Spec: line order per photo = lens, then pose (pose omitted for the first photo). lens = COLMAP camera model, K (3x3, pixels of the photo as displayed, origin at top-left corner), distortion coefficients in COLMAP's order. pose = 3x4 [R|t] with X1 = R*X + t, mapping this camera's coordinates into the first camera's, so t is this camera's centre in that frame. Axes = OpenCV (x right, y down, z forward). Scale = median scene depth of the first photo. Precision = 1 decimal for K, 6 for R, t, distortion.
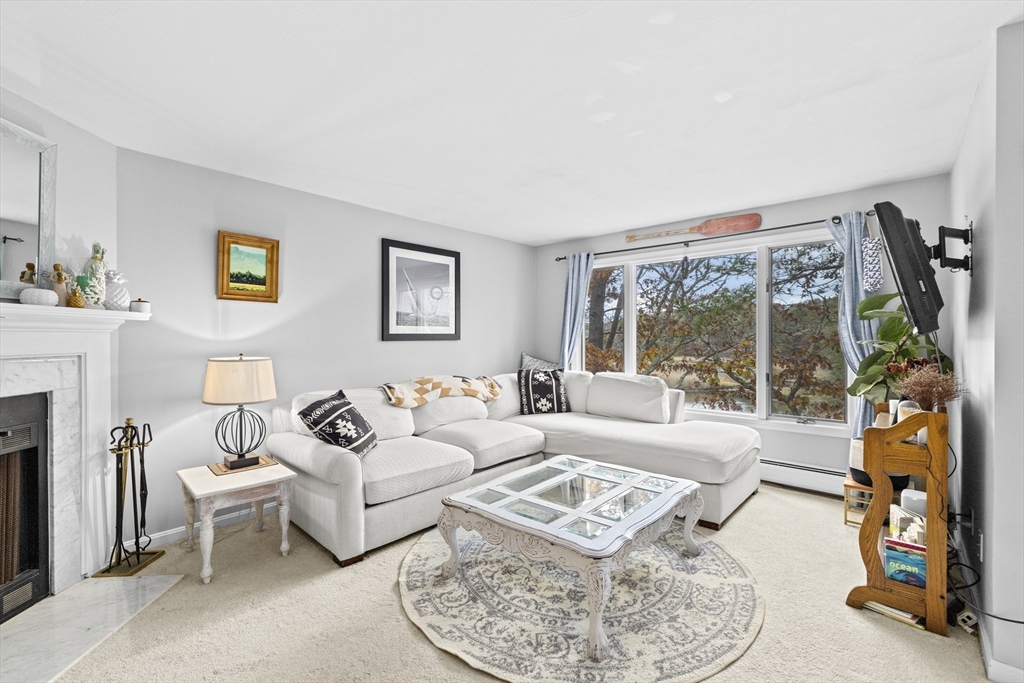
lens RADIAL K [[440.2, 0, 511.3], [0, 440.2, 339.5], [0, 0, 1]] dist [-0.002979, 0.002252]
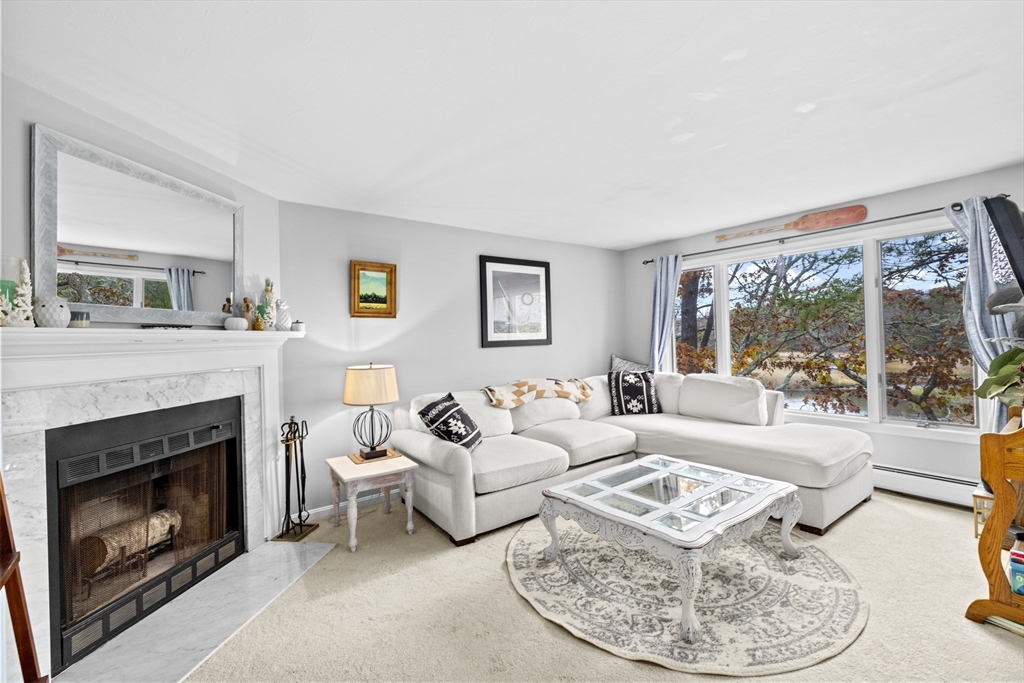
lens RADIAL K [[440.2, 0, 513.9], [0, 440.2, 335.4], [0, 0, 1]] dist [-0.002979, 0.002252]
pose [[0.981268, -0.026308, -0.190842, -0.003291], [0.024829, 0.999640, -0.010136, -0.019183], [0.191040, 0.005207, 0.981568, -0.094647]]
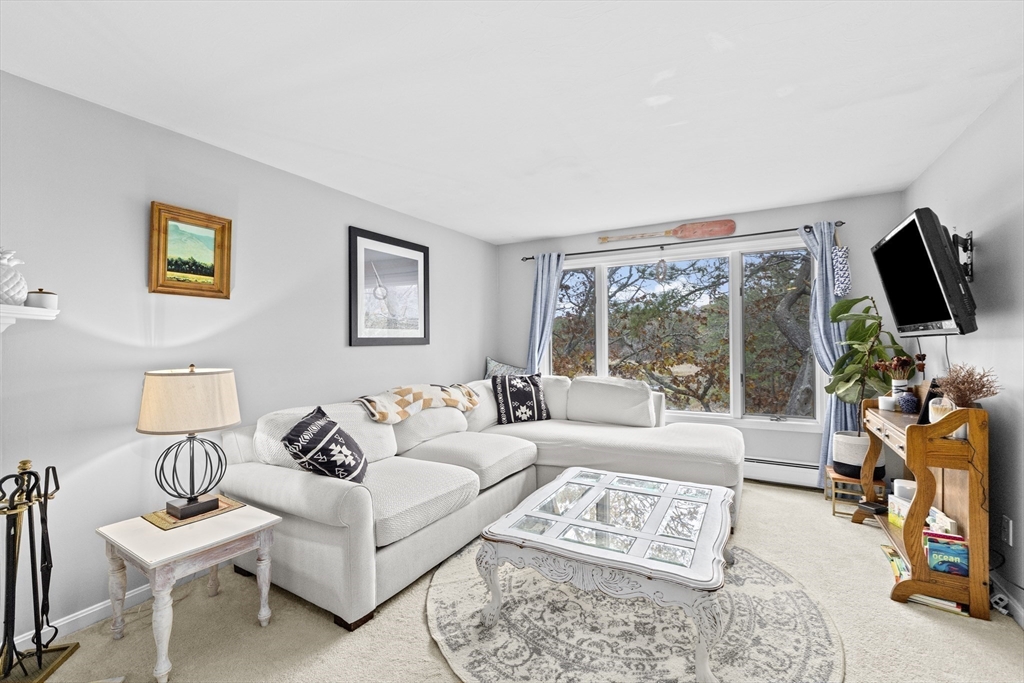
lens RADIAL K [[440.2, 0, 511.3], [0, 440.2, 340.1], [0, 0, 1]] dist [-0.002979, 0.002252]
pose [[0.976892, -0.006372, 0.213640, -0.225781], [0.008015, 0.999945, -0.006823, -0.000079], [-0.213584, 0.008378, 0.976889, 0.132532]]
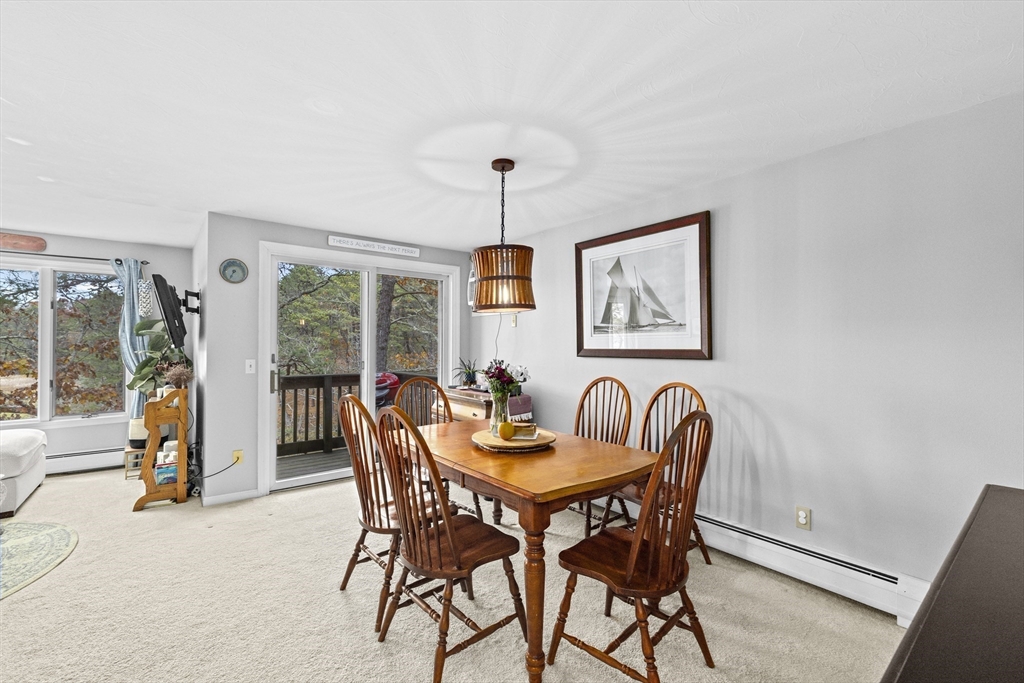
lens RADIAL K [[440.2, 0, 512.5], [0, 440.2, 340.7], [0, 0, 1]] dist [-0.002979, 0.002252]
pose [[0.165535, 0.009572, 0.986157, -0.457672], [0.000964, 0.999951, -0.009867, -0.016551], [-0.986203, 0.002584, 0.165518, -0.488391]]
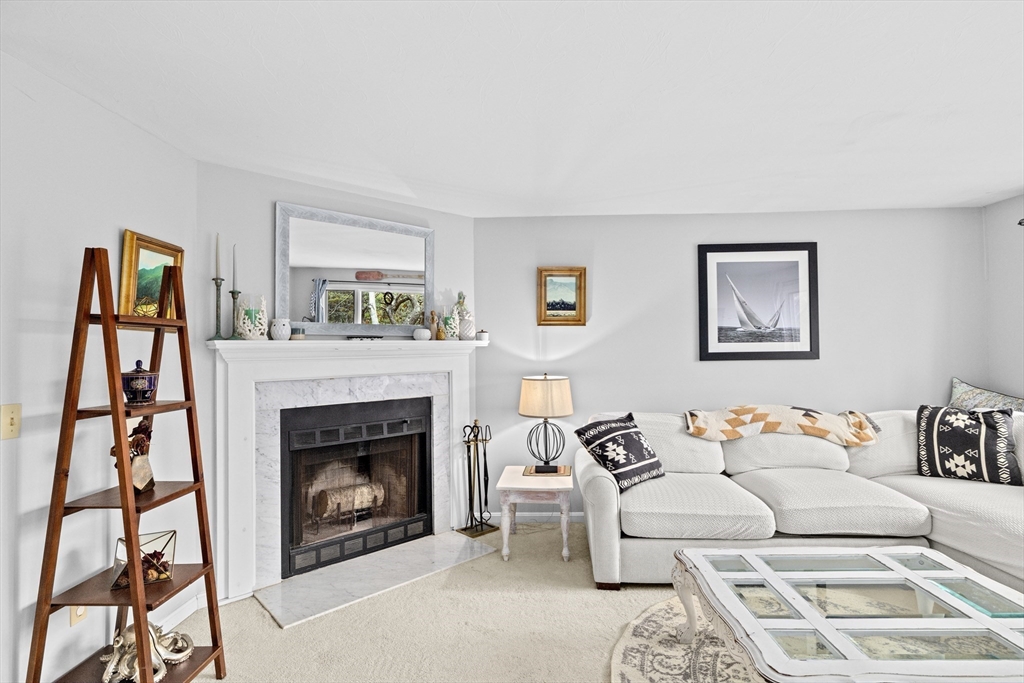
lens RADIAL K [[511.3, 0, 516.4], [0, 511.3, 339.8], [0, 0, 1]] dist [-0.000408, -0.000400]
pose [[0.639060, -0.017365, -0.768961, 0.346607], [0.006105, 0.999828, -0.017505, -0.030565], [0.769133, 0.006492, 0.639056, 0.083369]]
